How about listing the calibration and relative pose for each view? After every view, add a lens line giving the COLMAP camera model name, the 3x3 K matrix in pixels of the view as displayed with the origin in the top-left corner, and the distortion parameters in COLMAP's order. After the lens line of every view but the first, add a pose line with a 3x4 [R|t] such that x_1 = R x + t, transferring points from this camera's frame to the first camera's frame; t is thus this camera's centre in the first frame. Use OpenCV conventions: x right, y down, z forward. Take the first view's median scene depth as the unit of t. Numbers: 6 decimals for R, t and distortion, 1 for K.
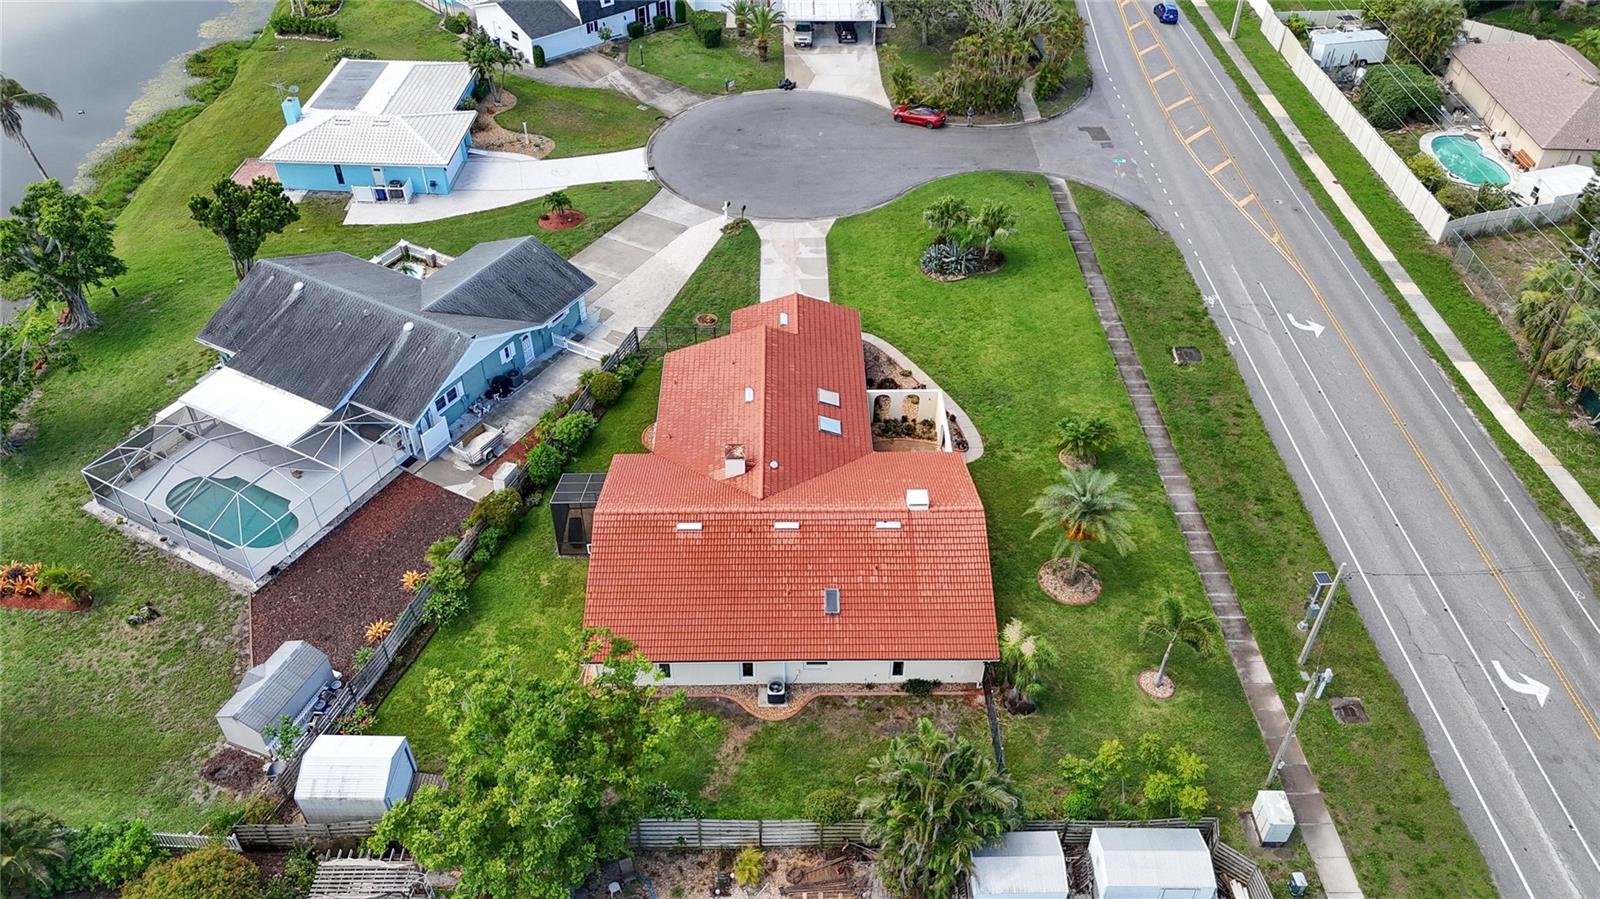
lens RADIAL K [[1176.5, 0, 800.0], [0, 1176.5, 449.5], [0, 0, 1]] dist [0.090764, -0.098519]
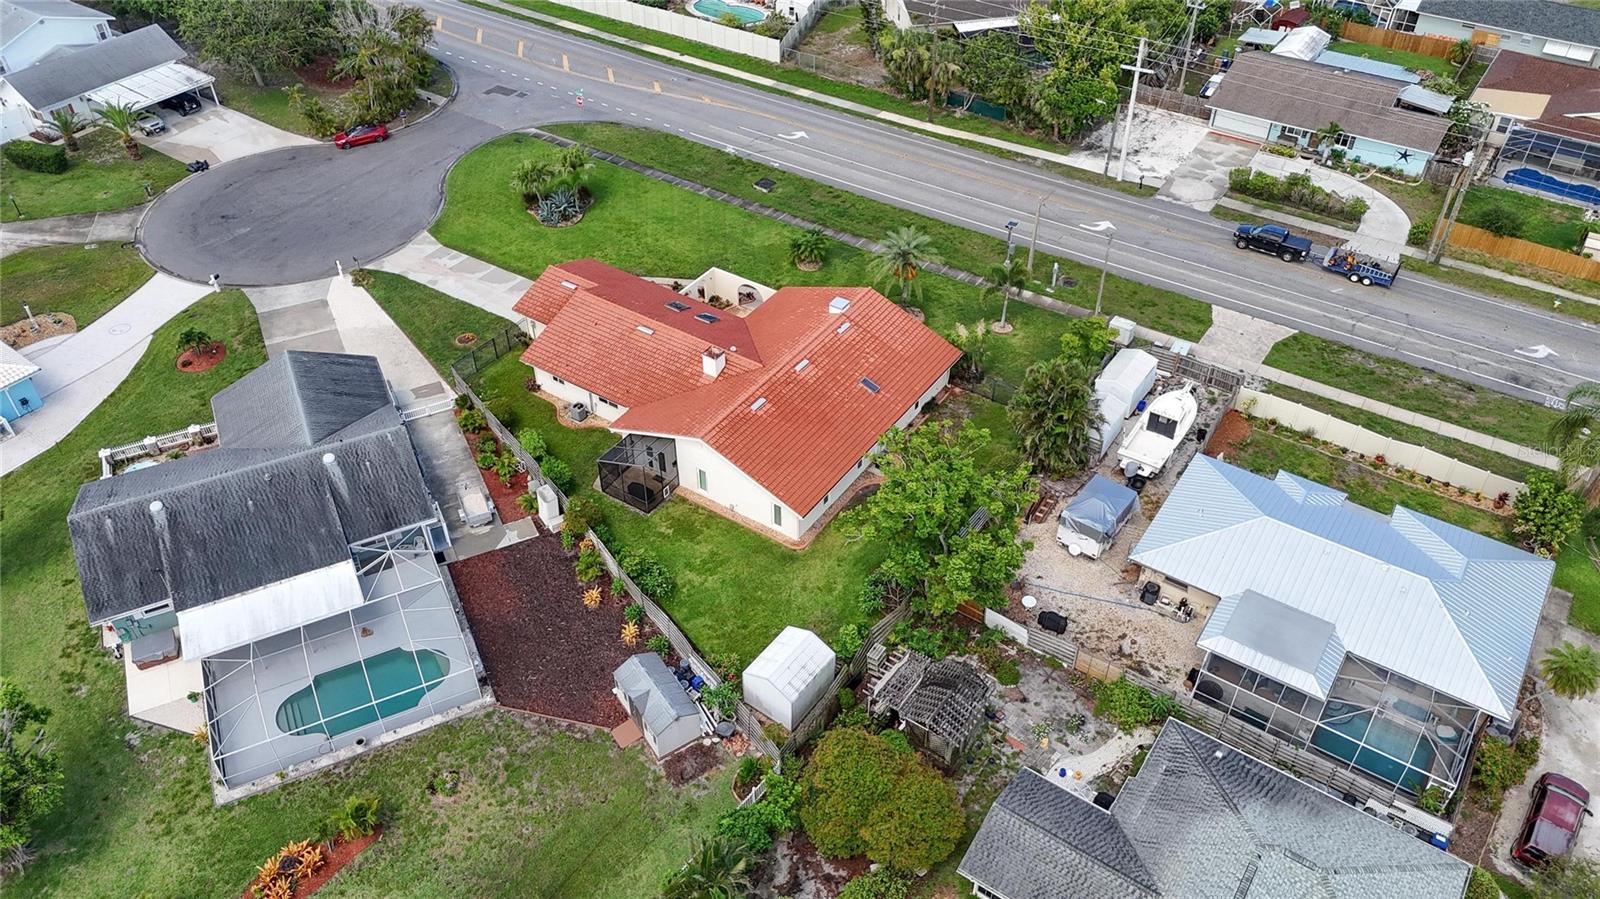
lens RADIAL K [[1176.5, 0, 800.0], [0, 1176.5, 449.5], [0, 0, 1]] dist [0.090764, -0.098519]
pose [[0.570984, -0.538288, 0.619858, -0.594315], [0.534676, 0.816780, 0.216778, -0.096572], [-0.622976, 0.207646, 0.754178, 0.033946]]
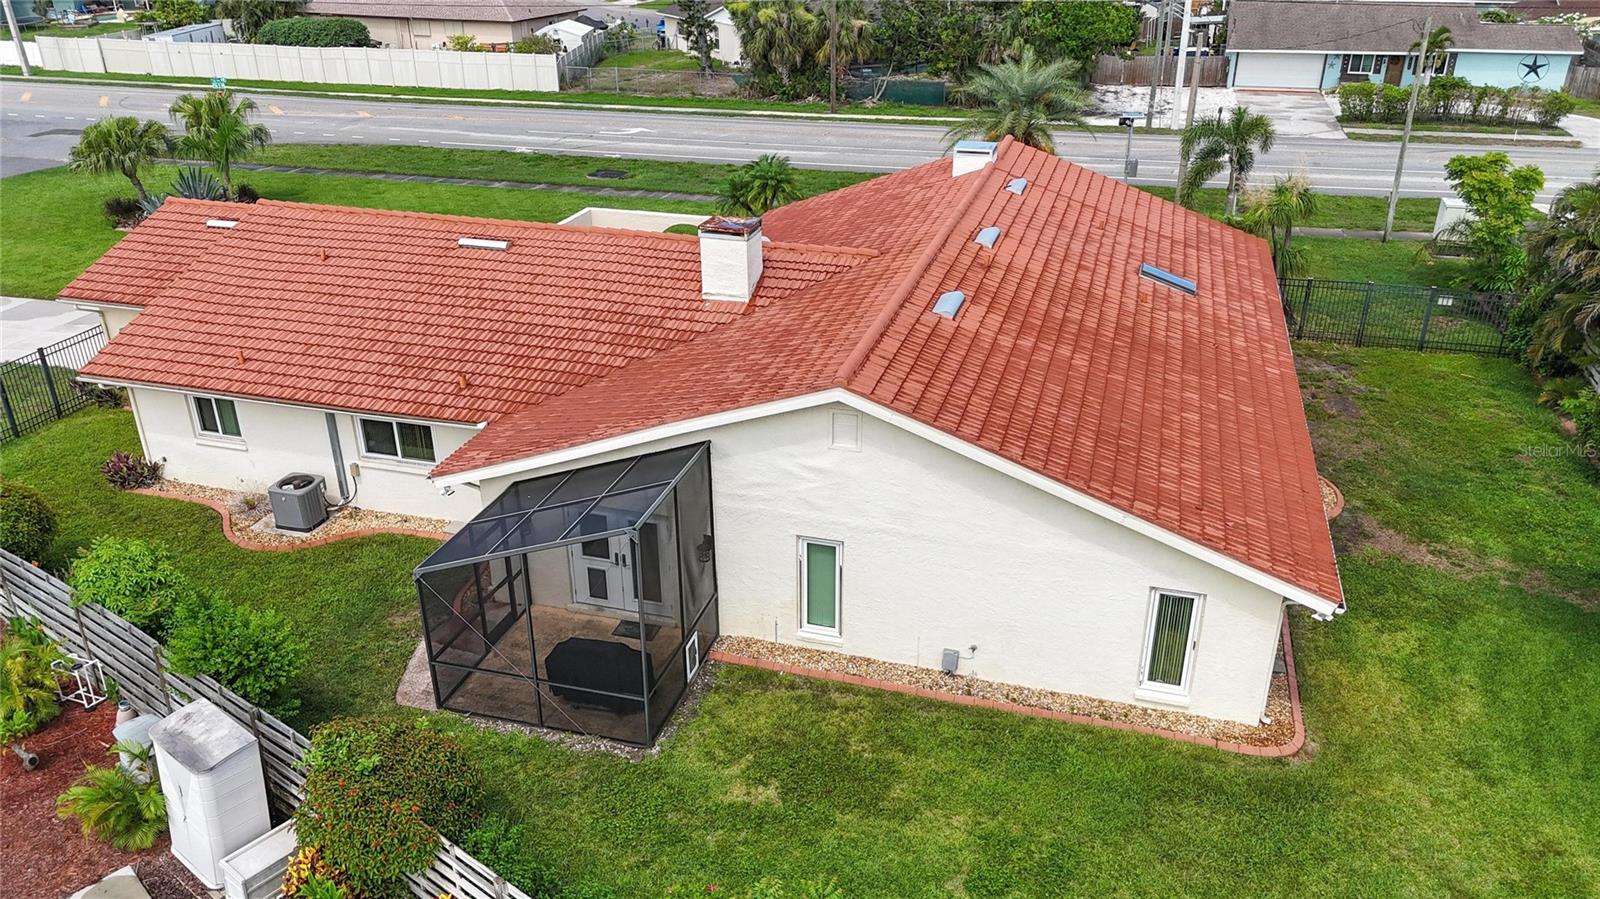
lens RADIAL K [[1176.5, 0, 800.0], [0, 1176.5, 449.5], [0, 0, 1]] dist [0.090764, -0.098519]
pose [[0.298586, -0.415551, 0.859164, -0.308937], [0.621664, 0.767737, 0.155283, 0.008931], [-0.724141, 0.487746, 0.487569, 0.602686]]
